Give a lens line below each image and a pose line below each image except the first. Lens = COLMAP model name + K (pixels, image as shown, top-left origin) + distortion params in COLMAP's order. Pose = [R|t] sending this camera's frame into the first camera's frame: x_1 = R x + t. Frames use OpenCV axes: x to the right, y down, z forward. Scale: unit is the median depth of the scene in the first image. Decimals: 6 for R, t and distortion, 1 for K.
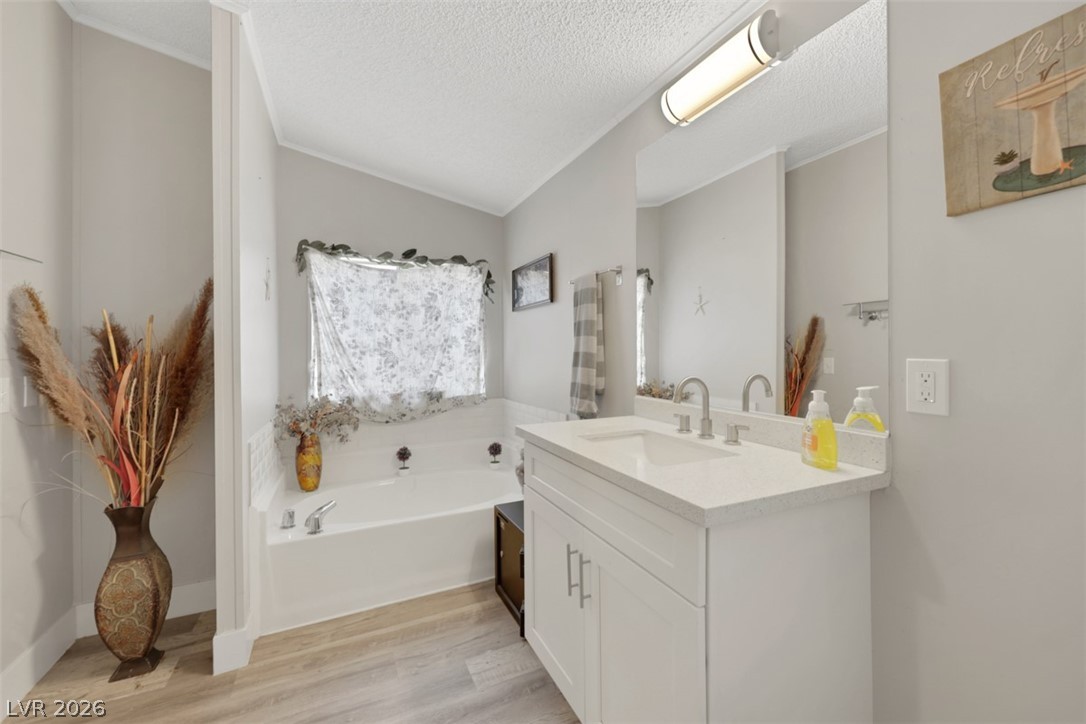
lens RADIAL K [[449.0, 0, 543.1], [0, 449.0, 350.0], [0, 0, 1]] dist [0.003256, 0.000291]
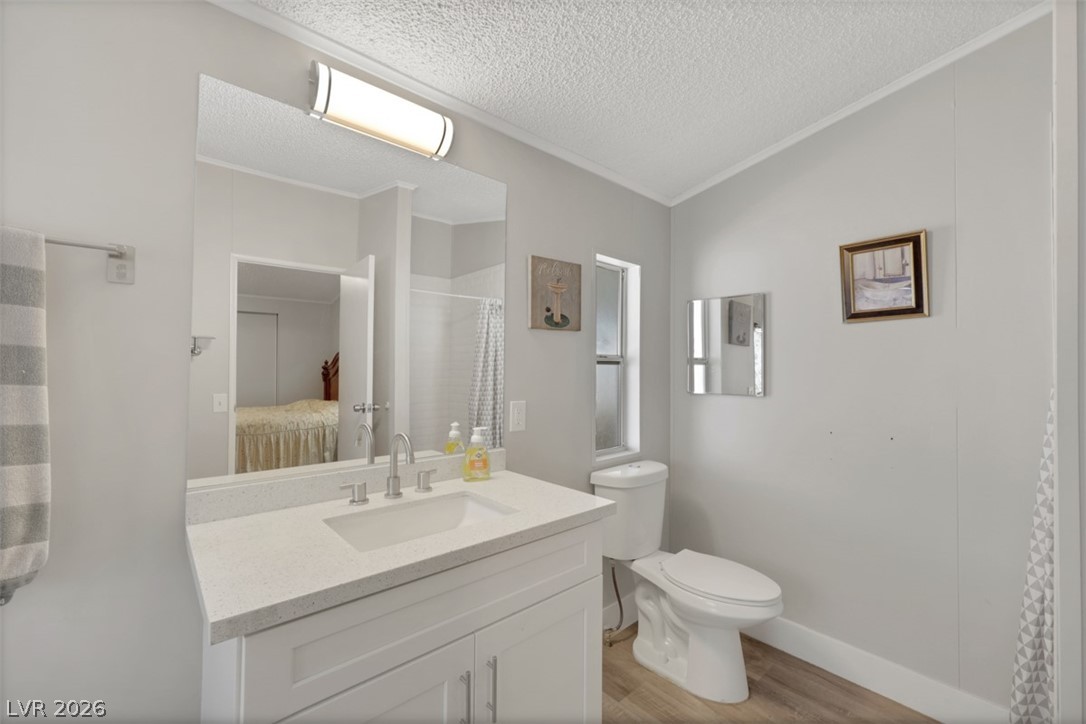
lens RADIAL K [[437.1, 0, 545.4], [0, 437.1, 364.7], [0, 0, 1]] dist [-0.002020, -0.000078]
pose [[-0.284412, 0.017778, 0.958537, -0.991977], [-0.008504, 0.999742, -0.021066, -0.104979], [-0.958664, -0.014143, -0.284188, 1.562844]]
